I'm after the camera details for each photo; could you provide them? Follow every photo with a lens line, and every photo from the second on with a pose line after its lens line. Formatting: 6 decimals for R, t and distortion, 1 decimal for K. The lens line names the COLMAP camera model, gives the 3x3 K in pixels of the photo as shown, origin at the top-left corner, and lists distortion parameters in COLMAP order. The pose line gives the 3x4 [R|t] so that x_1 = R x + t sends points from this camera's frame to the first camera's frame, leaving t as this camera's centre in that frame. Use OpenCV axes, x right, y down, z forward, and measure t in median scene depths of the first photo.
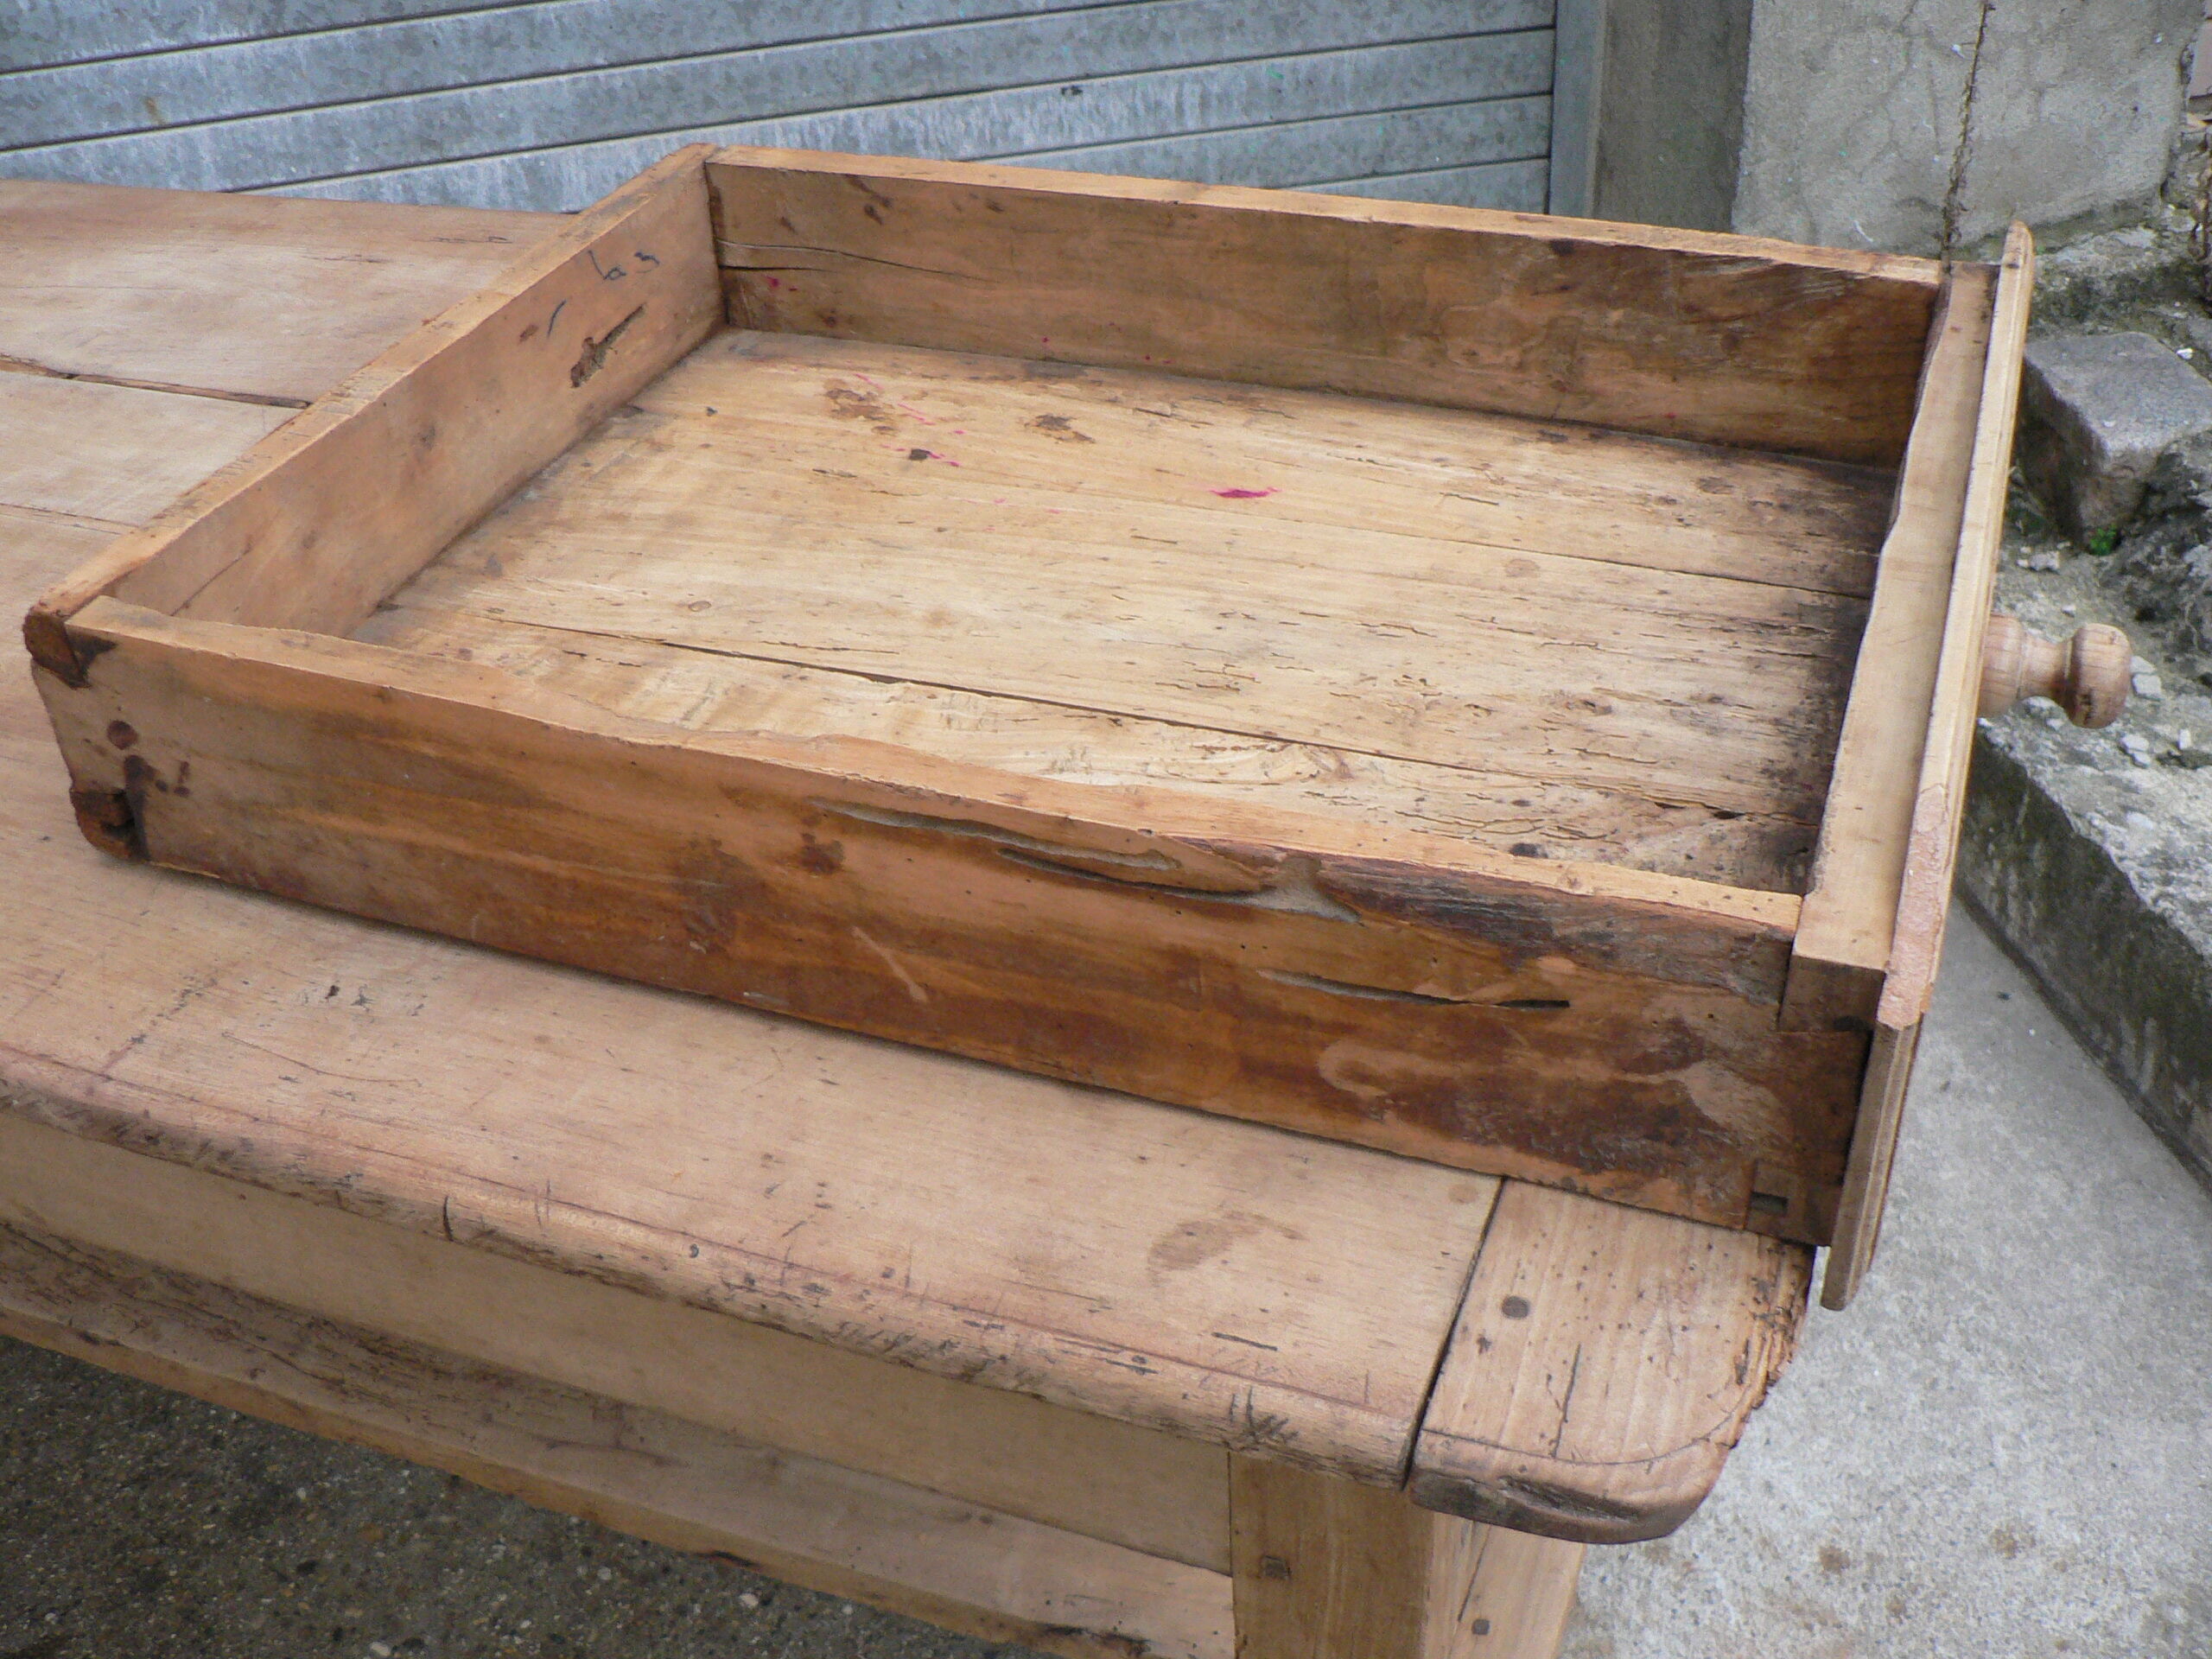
lens RADIAL K [[2394.5, 0, 1082.8], [0, 2394.5, 818.9], [0, 0, 1]] dist [-0.121076, 0.000000]
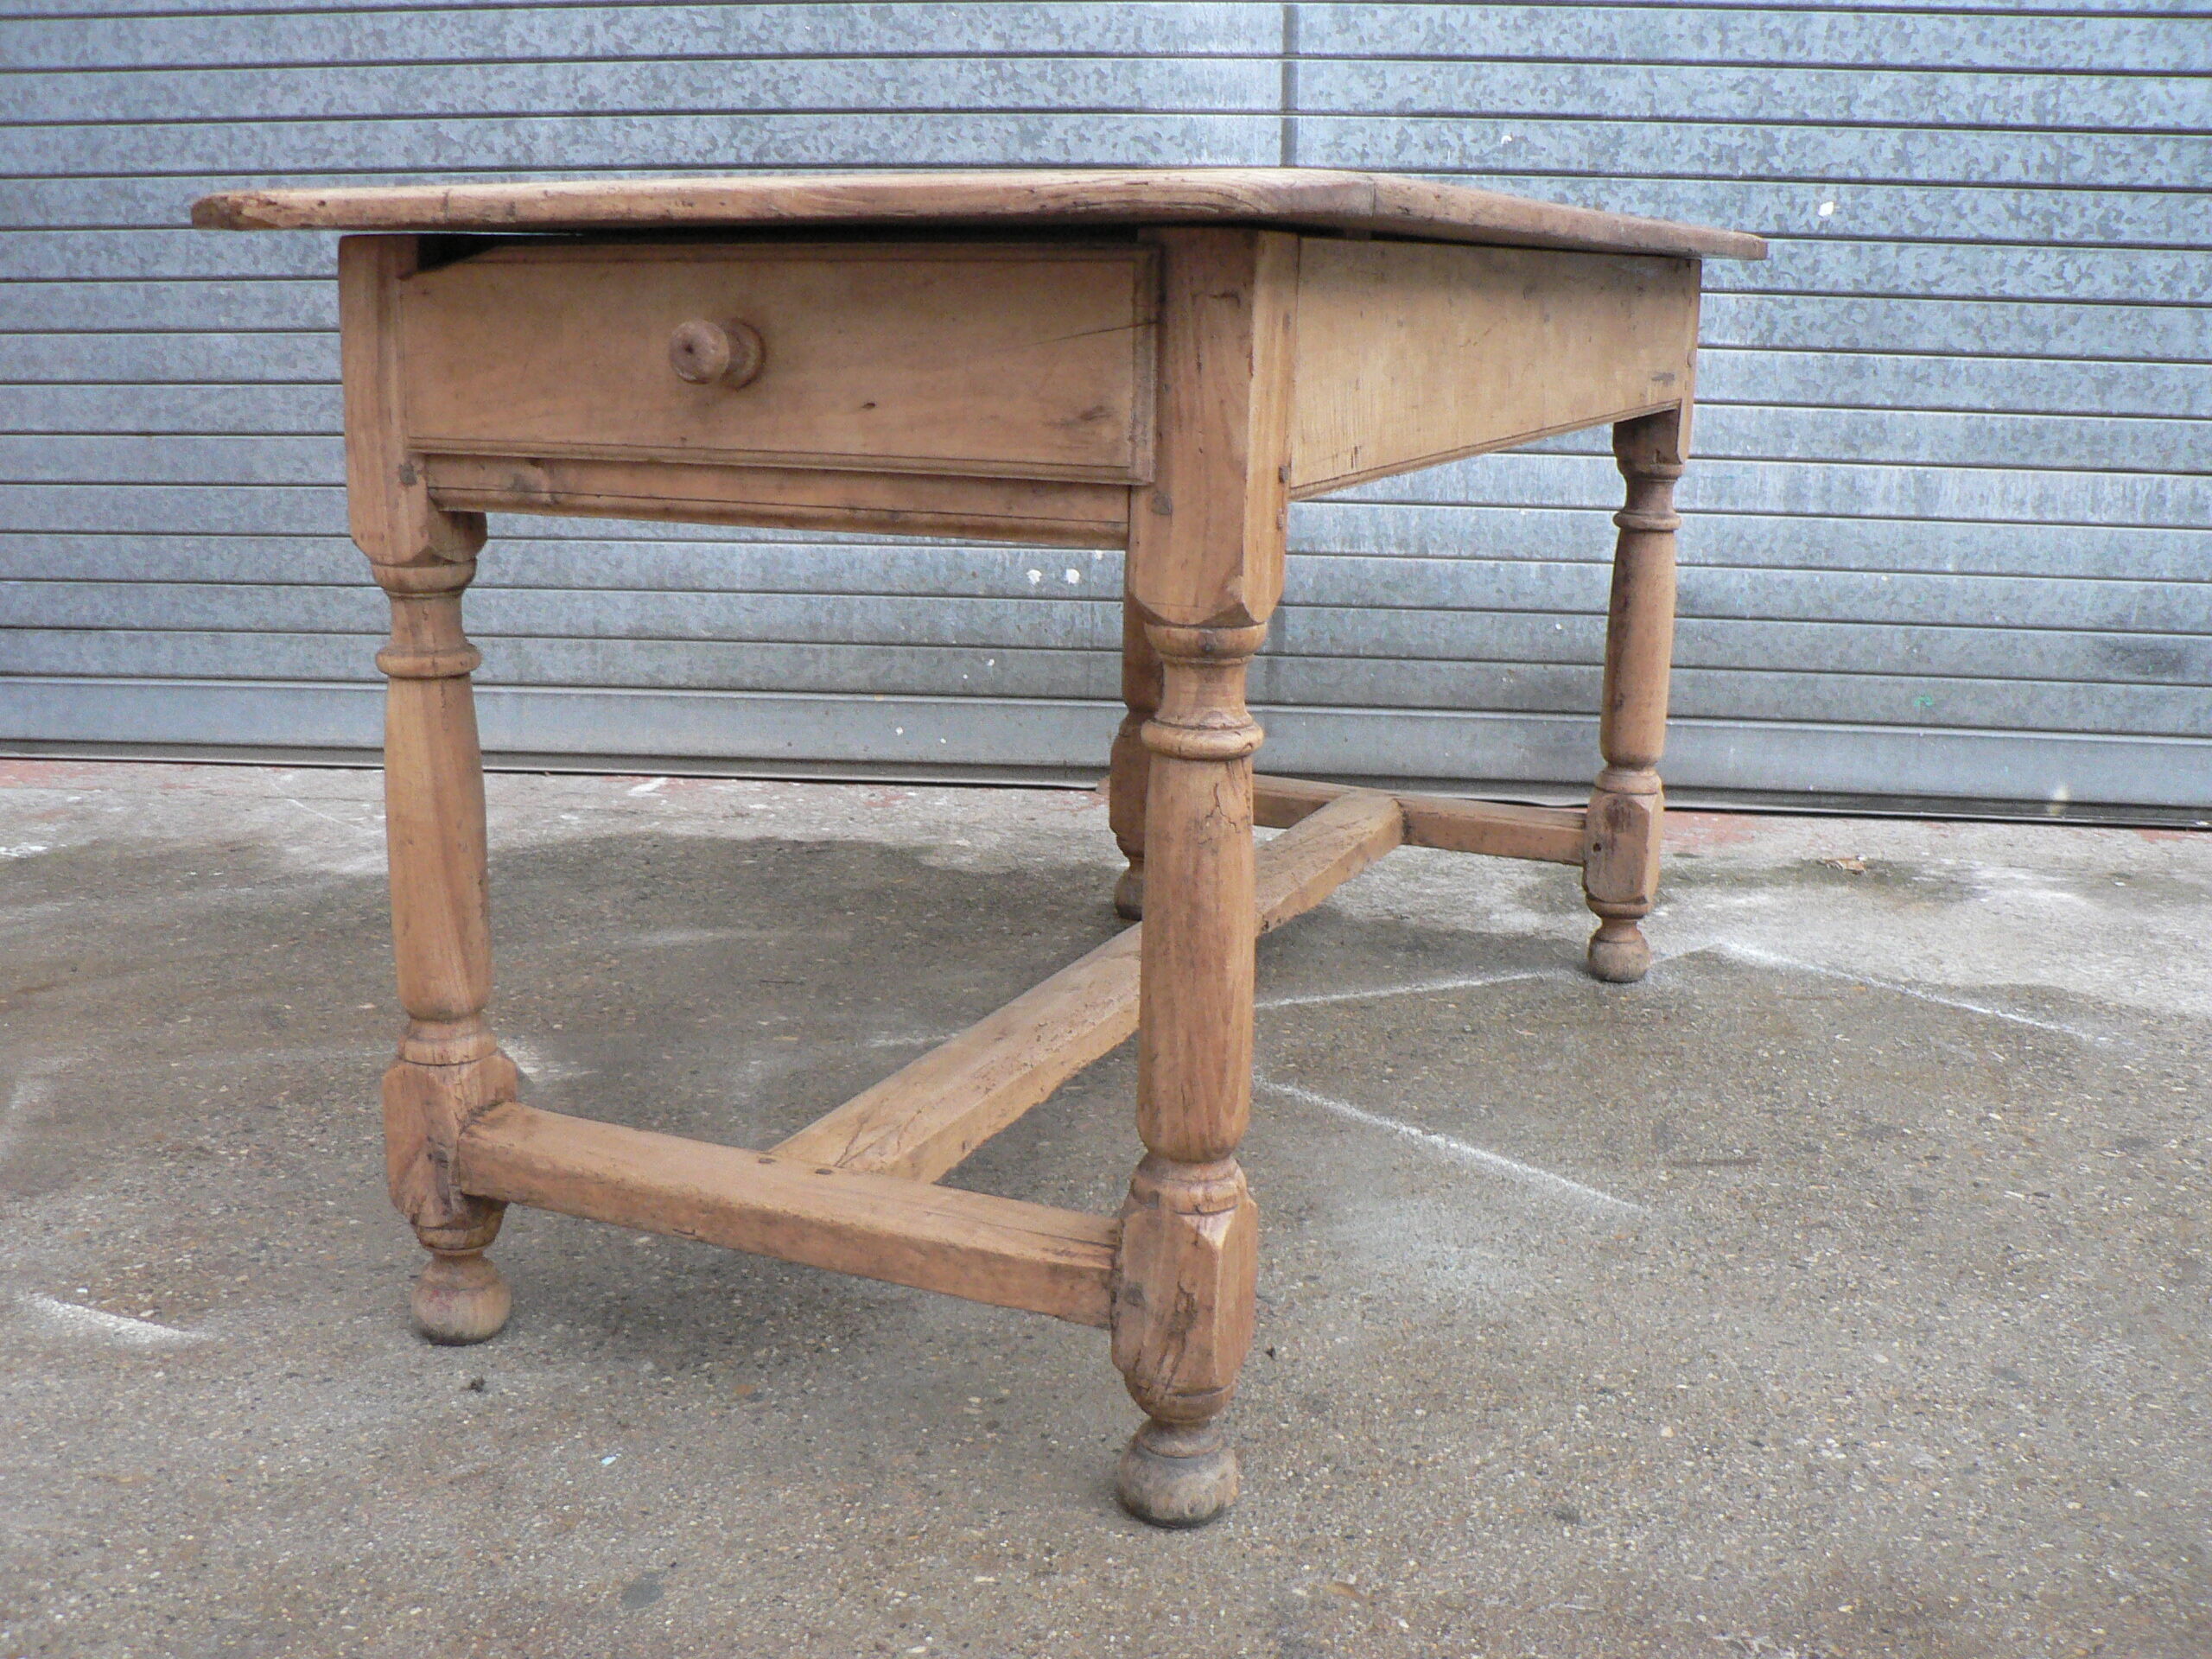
lens RADIAL K [[2394.5, 0, 1086.8], [0, 2394.5, 811.0], [0, 0, 1]] dist [-0.121076, 0.000000]
pose [[0.951320, 0.130431, -0.279244, -0.302497], [-0.224331, 0.914324, -0.337177, 0.473488], [0.211341, 0.383406, 0.899074, -0.233401]]
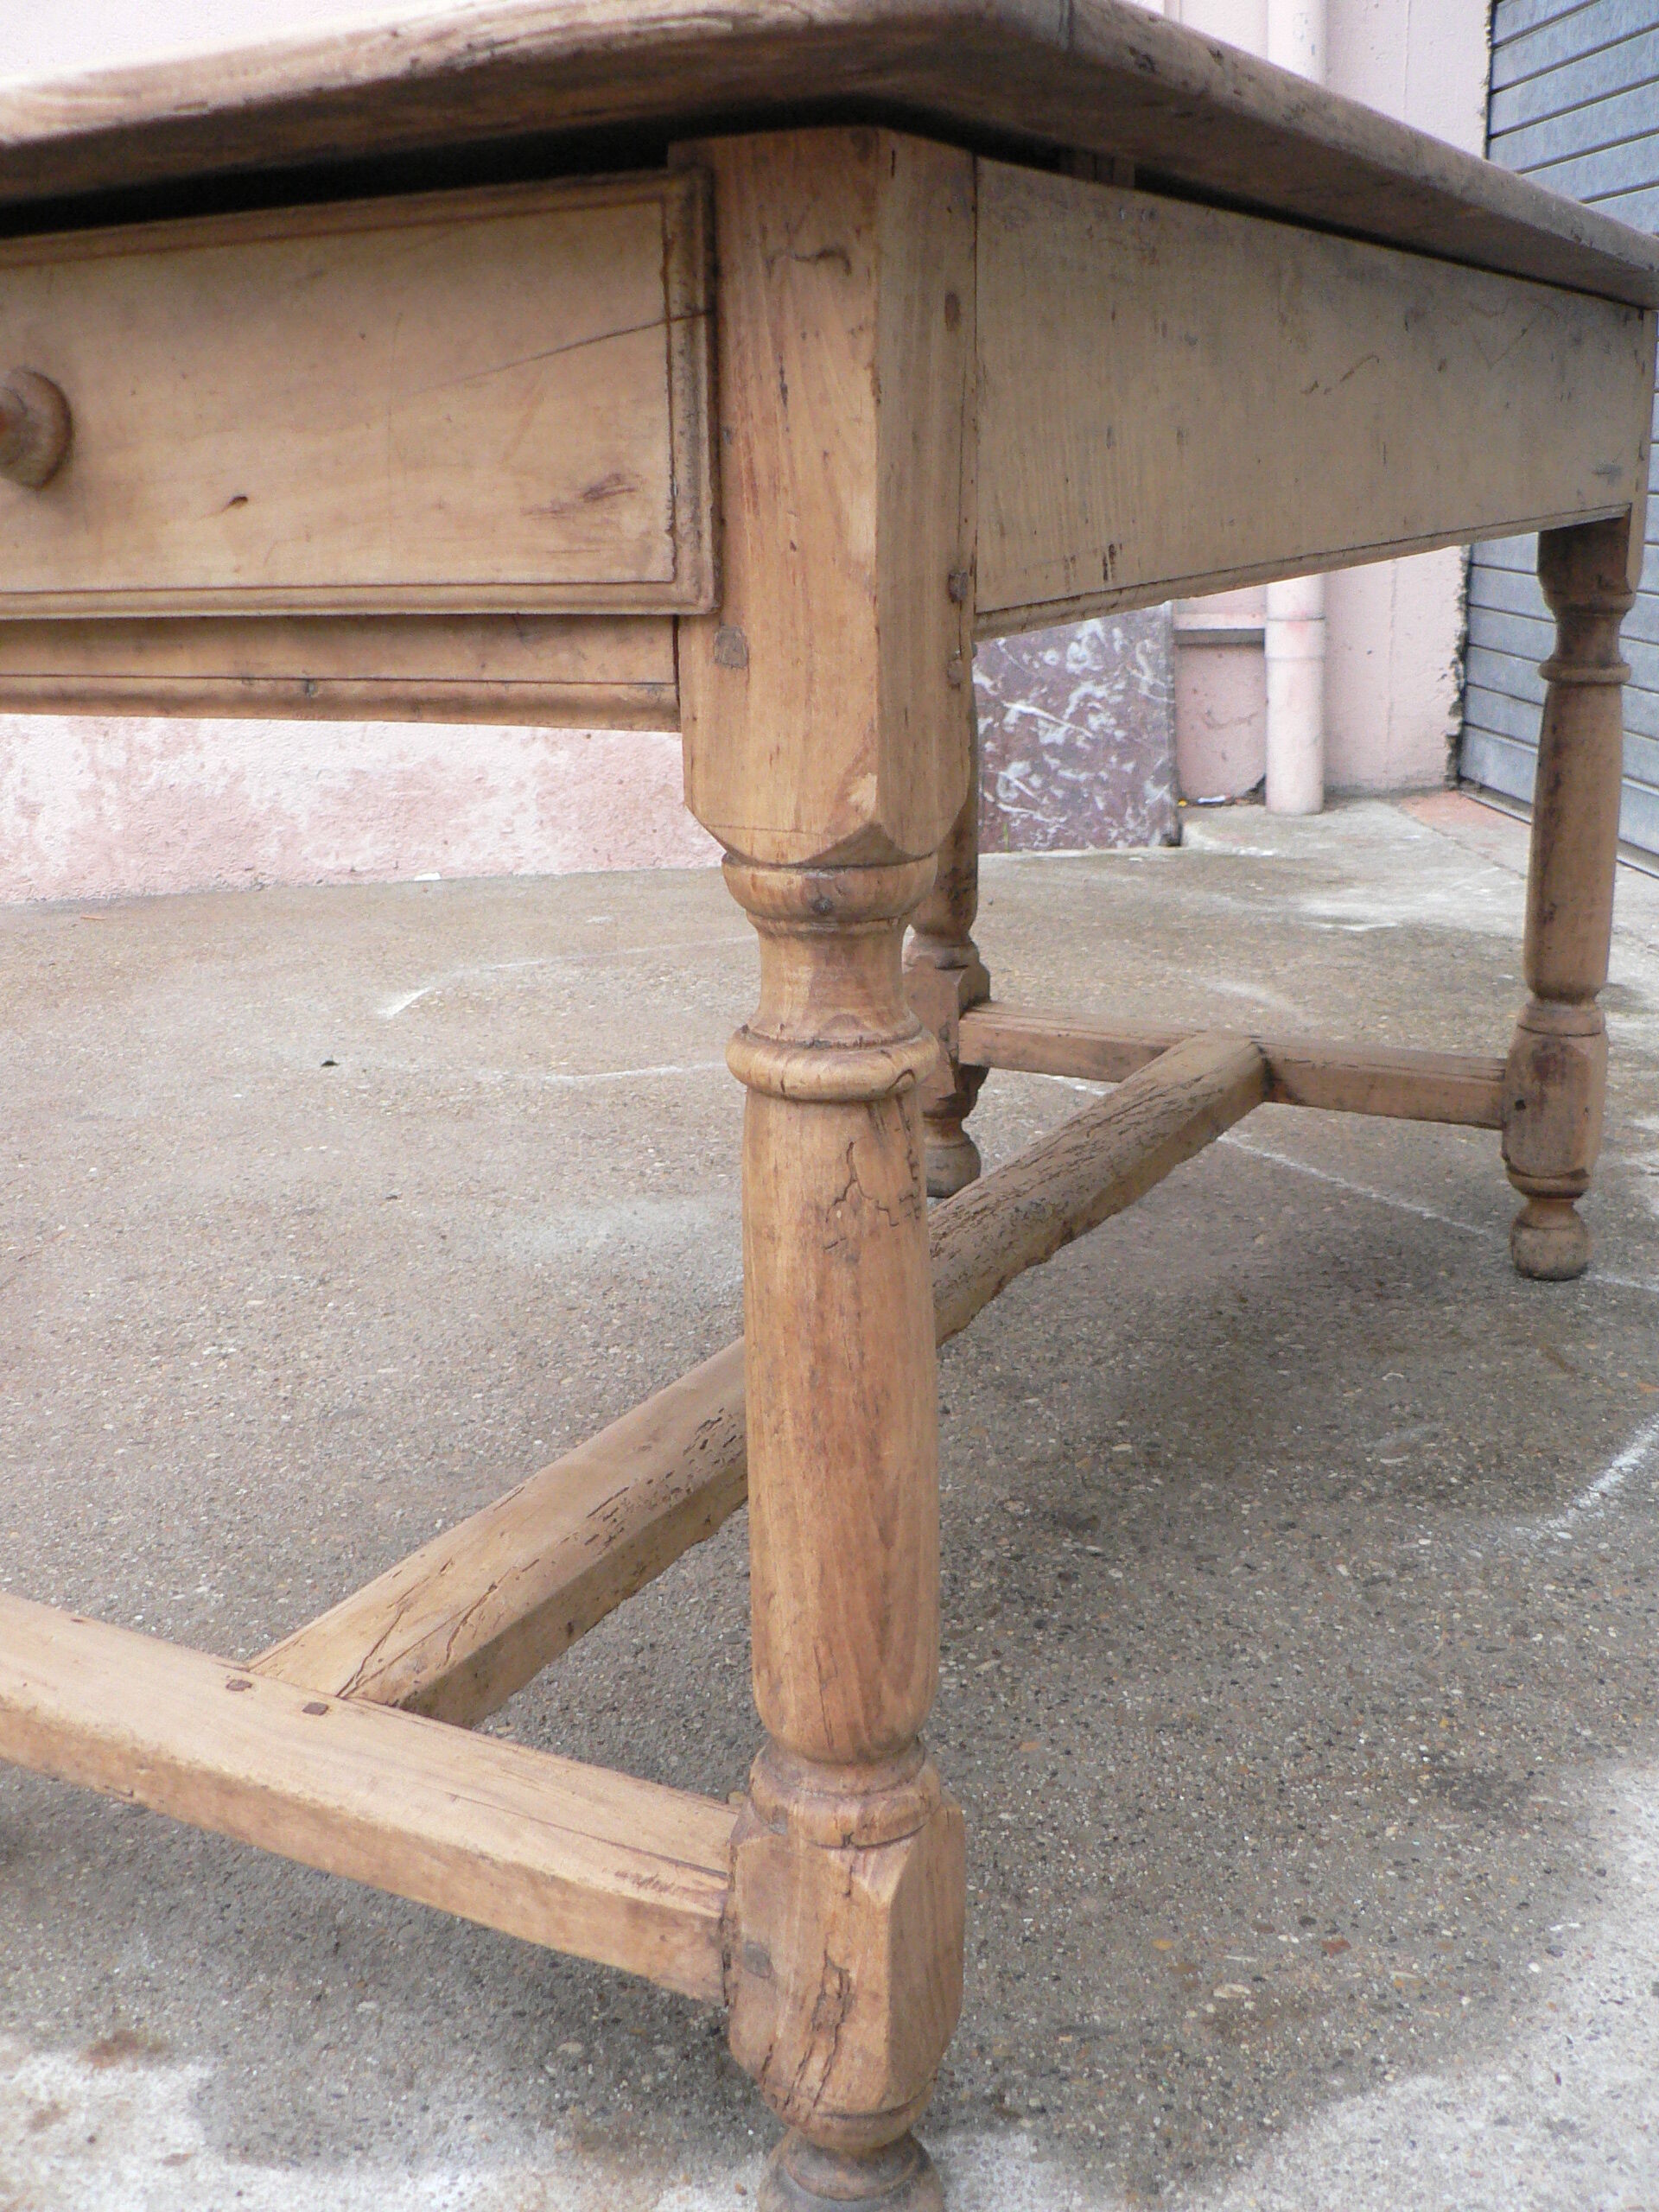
lens RADIAL K [[2394.5, 0, 805.4], [0, 2394.5, 1135.9], [0, 0, 1]] dist [-0.121076, 0.000000]
pose [[-0.126393, 0.336769, -0.933066, 0.447389], [-0.540234, 0.765515, 0.349475, -0.083370], [0.831969, 0.548245, 0.085179, 0.541877]]
